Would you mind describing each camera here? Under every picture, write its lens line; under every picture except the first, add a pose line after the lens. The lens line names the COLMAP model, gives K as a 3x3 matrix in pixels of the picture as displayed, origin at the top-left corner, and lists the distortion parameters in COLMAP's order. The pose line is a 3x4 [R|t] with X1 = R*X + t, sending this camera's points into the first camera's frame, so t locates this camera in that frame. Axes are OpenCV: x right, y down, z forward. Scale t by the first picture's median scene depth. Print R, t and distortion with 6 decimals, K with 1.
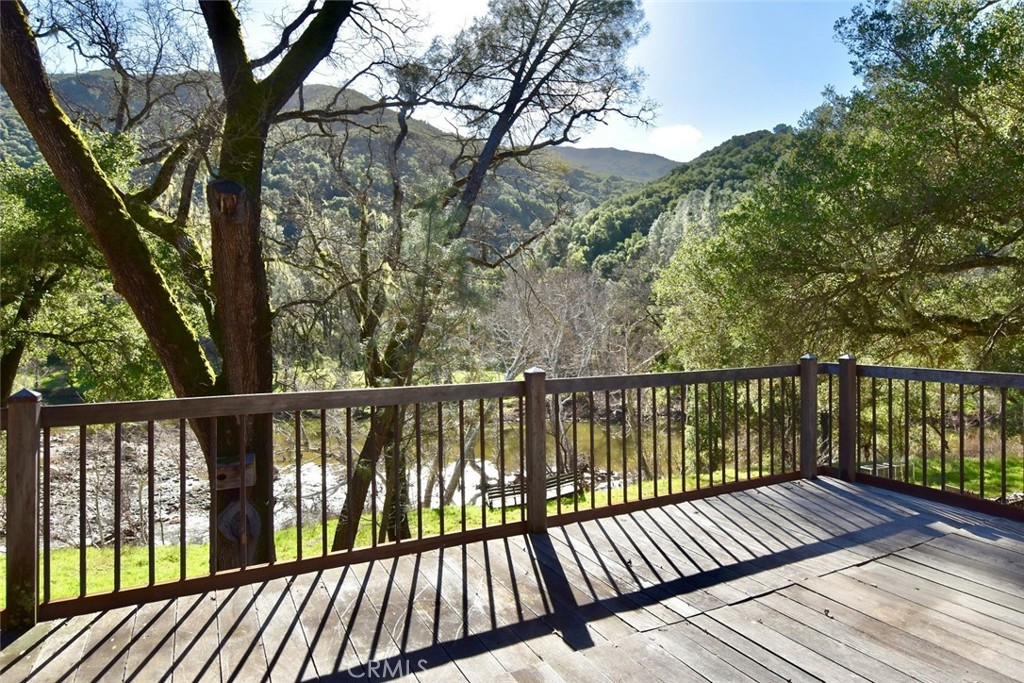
lens RADIAL K [[573.5, 0, 569.6], [0, 573.5, 334.8], [0, 0, 1]] dist [-0.005610, -0.002940]
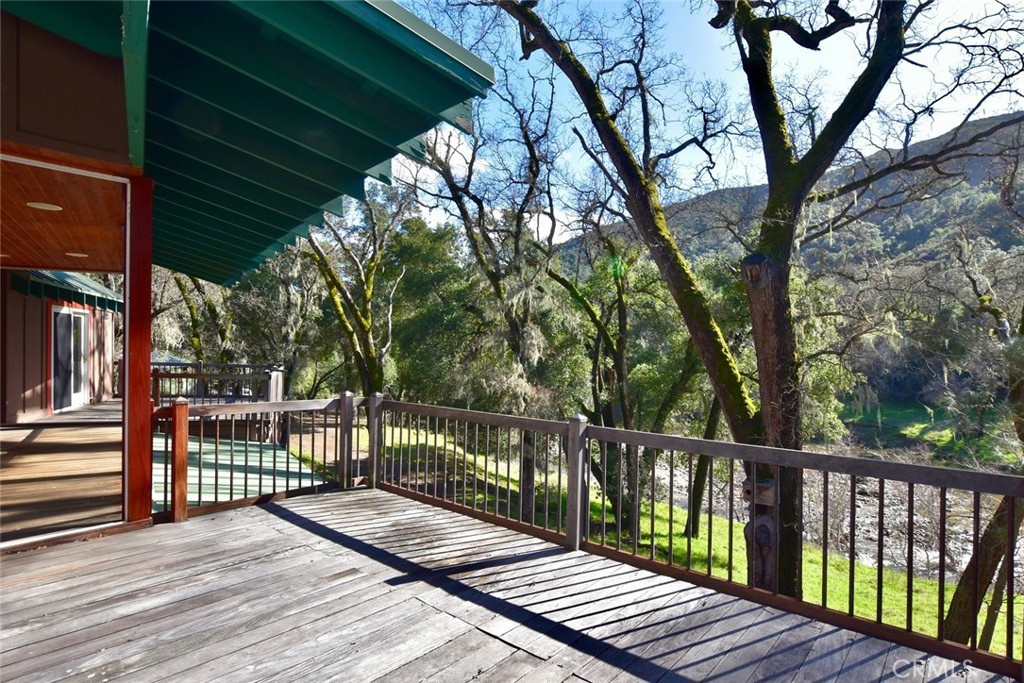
lens RADIAL K [[523.1, 0, 512.0], [0, 523.1, 341.5], [0, 0, 1]] dist [0.004426, 0.000965]
pose [[0.383244, -0.019308, -0.923445, 1.102106], [-0.059772, 0.997167, -0.045655, -0.016107], [0.921711, 0.072693, 0.381004, 0.592430]]
